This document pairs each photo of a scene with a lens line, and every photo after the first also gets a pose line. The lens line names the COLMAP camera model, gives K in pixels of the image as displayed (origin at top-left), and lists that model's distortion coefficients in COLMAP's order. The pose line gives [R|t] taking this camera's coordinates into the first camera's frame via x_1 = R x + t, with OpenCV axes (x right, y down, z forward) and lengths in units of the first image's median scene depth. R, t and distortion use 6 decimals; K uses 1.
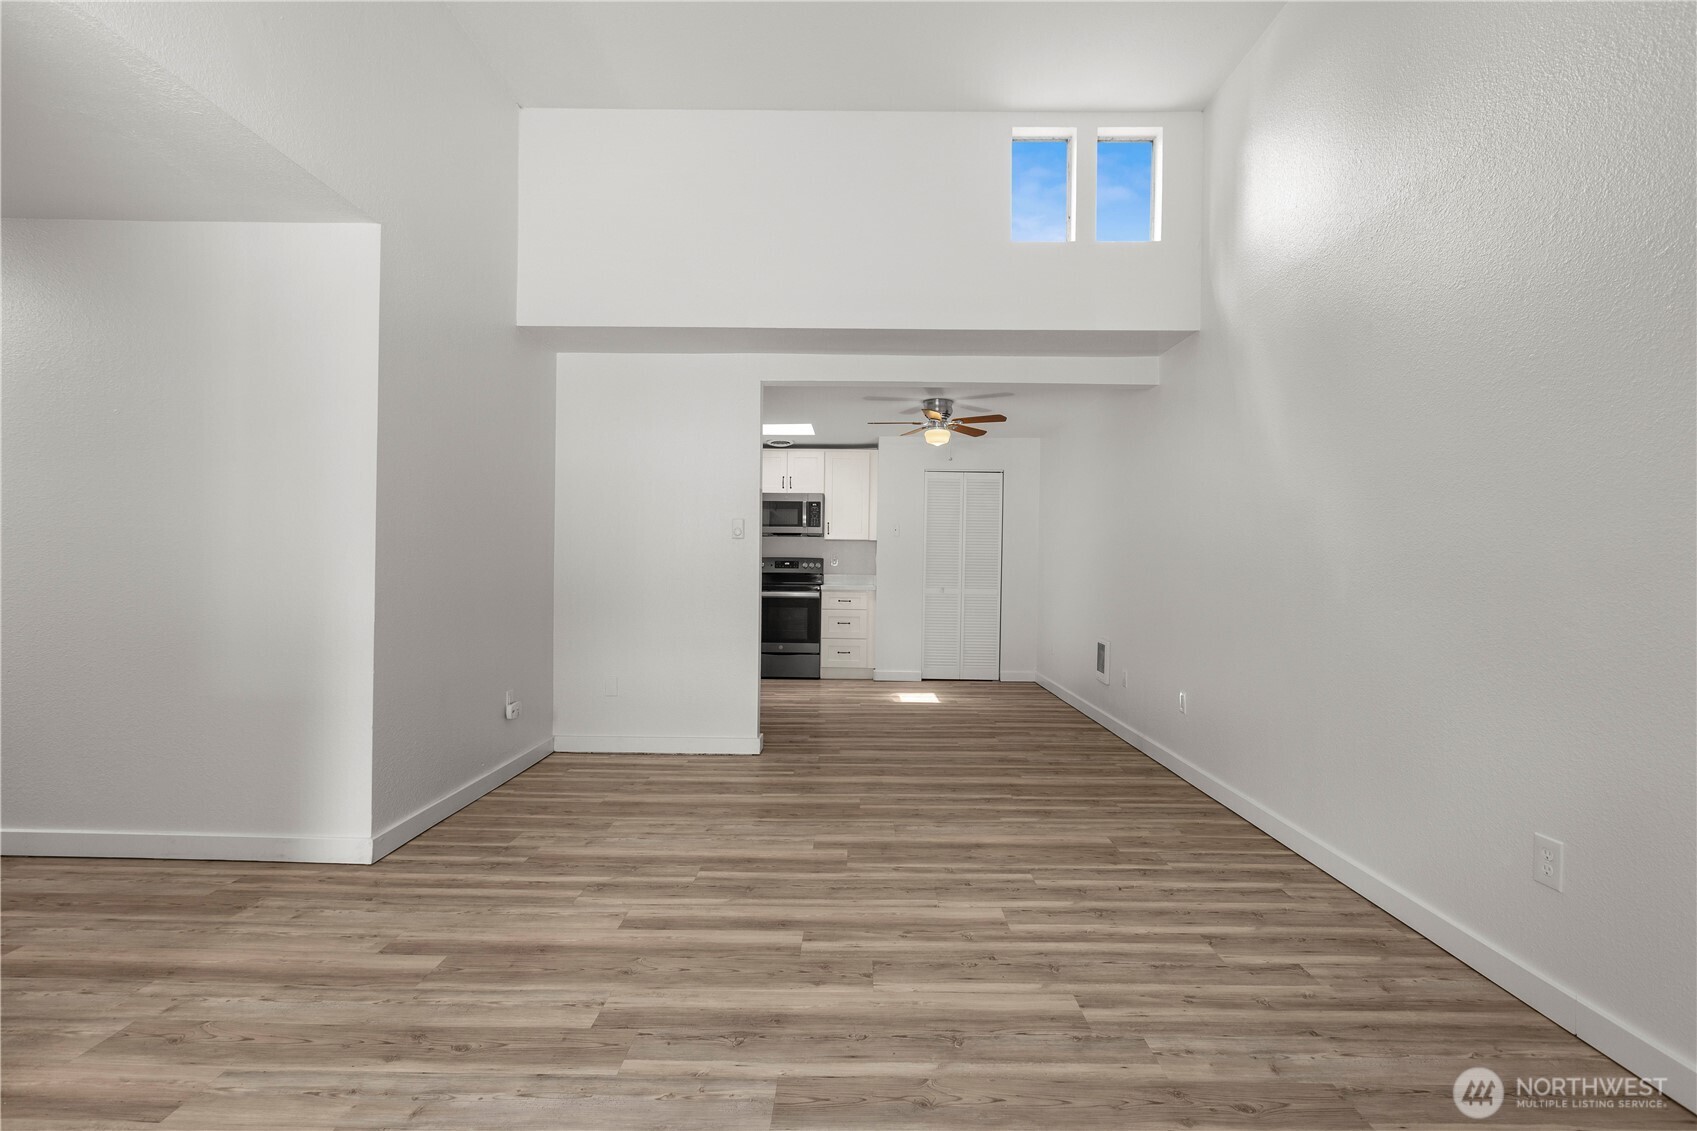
lens RADIAL K [[761.7, 0, 857.8], [0, 761.7, 575.2], [0, 0, 1]] dist [-0.000423, -0.000352]
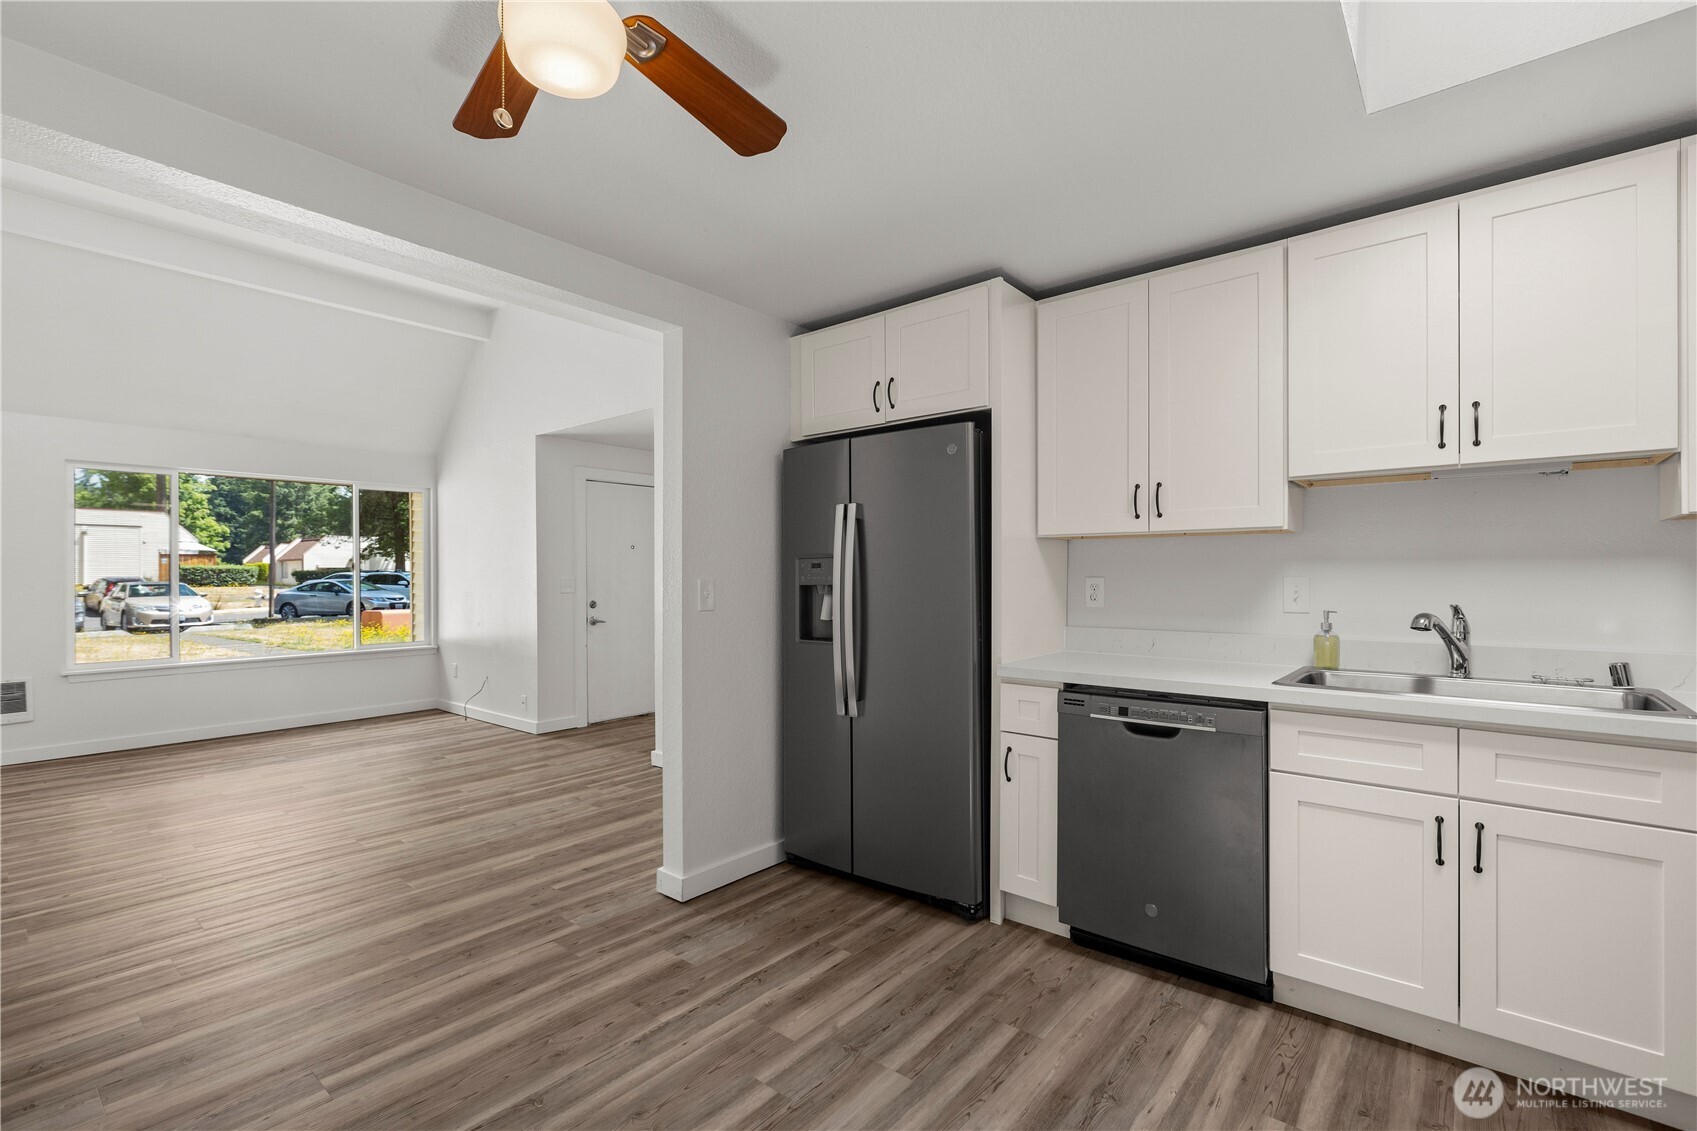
lens RADIAL K [[763.6, 0, 836.8], [0, 763.6, 574.1], [0, 0, 1]] dist [0.002566, -0.001792]
pose [[-0.647753, -0.010773, -0.761774, 0.462853], [-0.014309, 0.999896, -0.001973, -0.072394], [0.761716, 0.009622, -0.647840, 2.555697]]
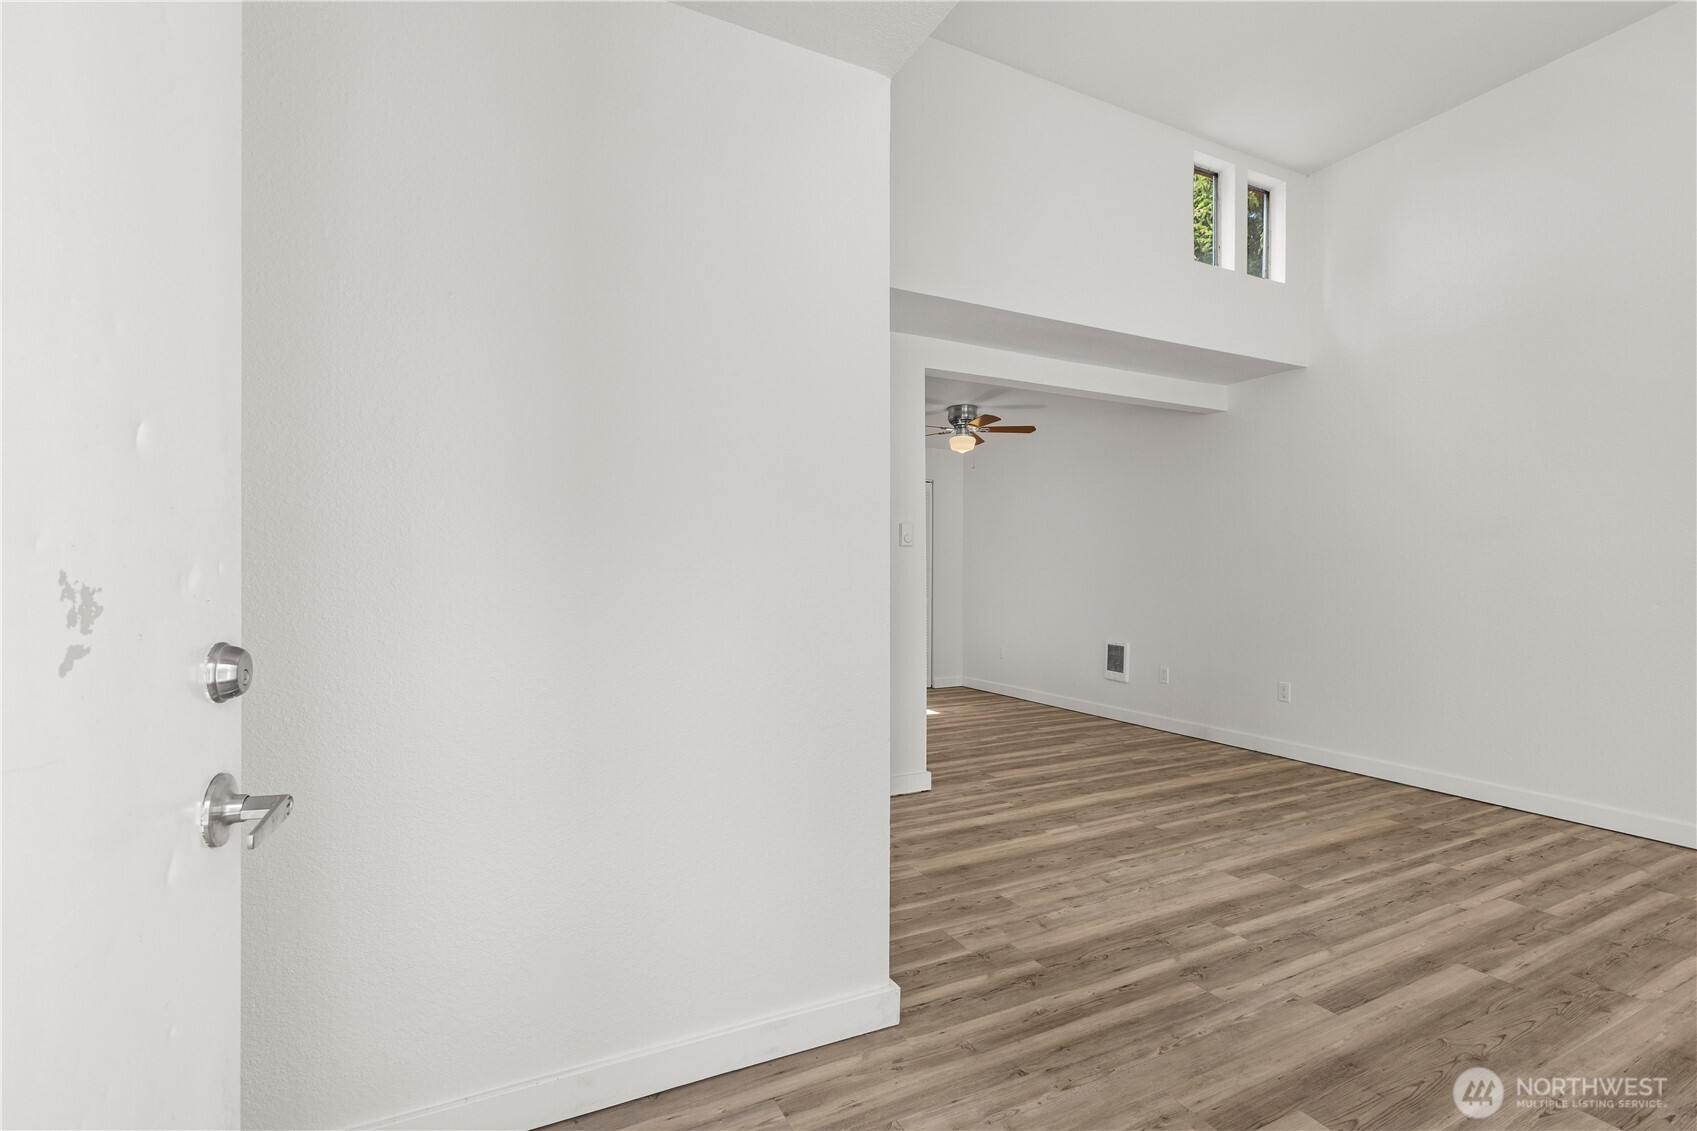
lens RADIAL K [[751.8, 0, 834.3], [0, 751.8, 574.6], [0, 0, 1]] dist [-0.001704, -0.000754]
pose [[0.897911, -0.011241, 0.440034, -1.006221], [0.016740, 0.999823, -0.008617, -0.014539], [-0.439859, 0.015103, 0.897940, 0.432785]]
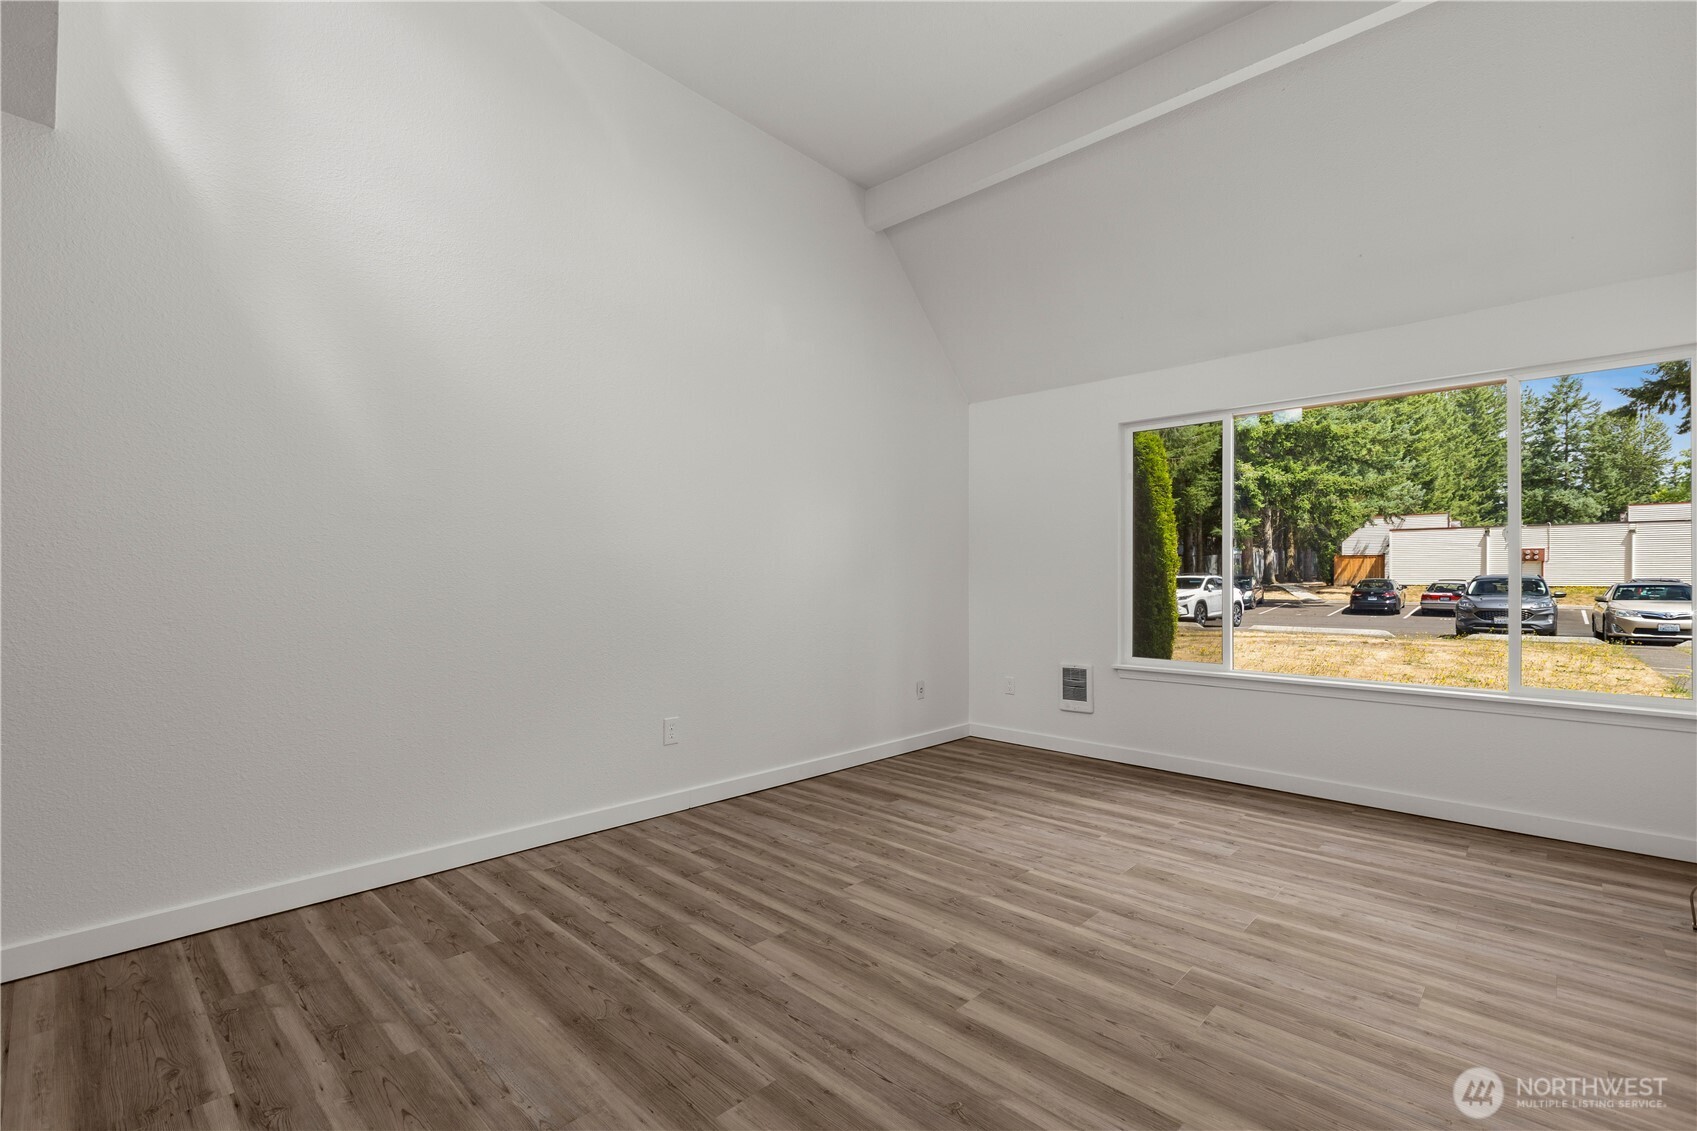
lens RADIAL K [[758.9, 0, 849.5], [0, 758.9, 572.1], [0, 0, 1]] dist [-0.000914, -0.000288]
pose [[-0.725745, -0.011881, 0.687861, -0.481528], [-0.006252, 0.999923, 0.010674, -0.022067], [-0.687935, 0.003447, -0.725764, 1.458776]]
